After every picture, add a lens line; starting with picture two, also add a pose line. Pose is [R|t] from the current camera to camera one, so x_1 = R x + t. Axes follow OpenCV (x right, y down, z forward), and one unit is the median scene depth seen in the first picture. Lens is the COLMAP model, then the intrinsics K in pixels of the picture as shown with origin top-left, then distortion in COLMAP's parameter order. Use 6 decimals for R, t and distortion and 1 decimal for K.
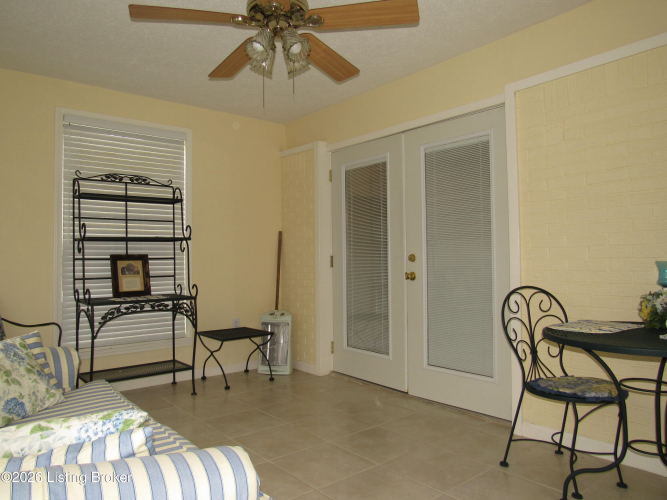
lens RADIAL K [[481.0, 0, 330.7], [0, 481.0, 249.9], [0, 0, 1]] dist [-0.031468, 0.014086]
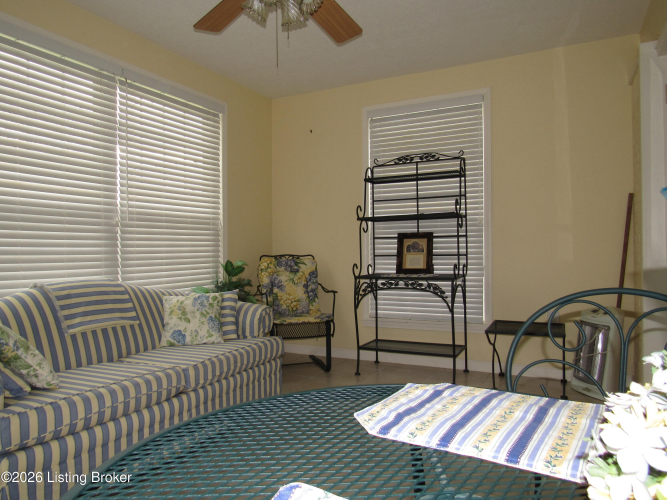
lens RADIAL K [[481.0, 0, 331.6], [0, 481.0, 250.4], [0, 0, 1]] dist [-0.031468, 0.014086]
pose [[0.379182, 0.006763, -0.925298, 0.455353], [0.025178, 0.999528, 0.017623, 0.024503], [0.924980, -0.029980, 0.378832, 0.448066]]
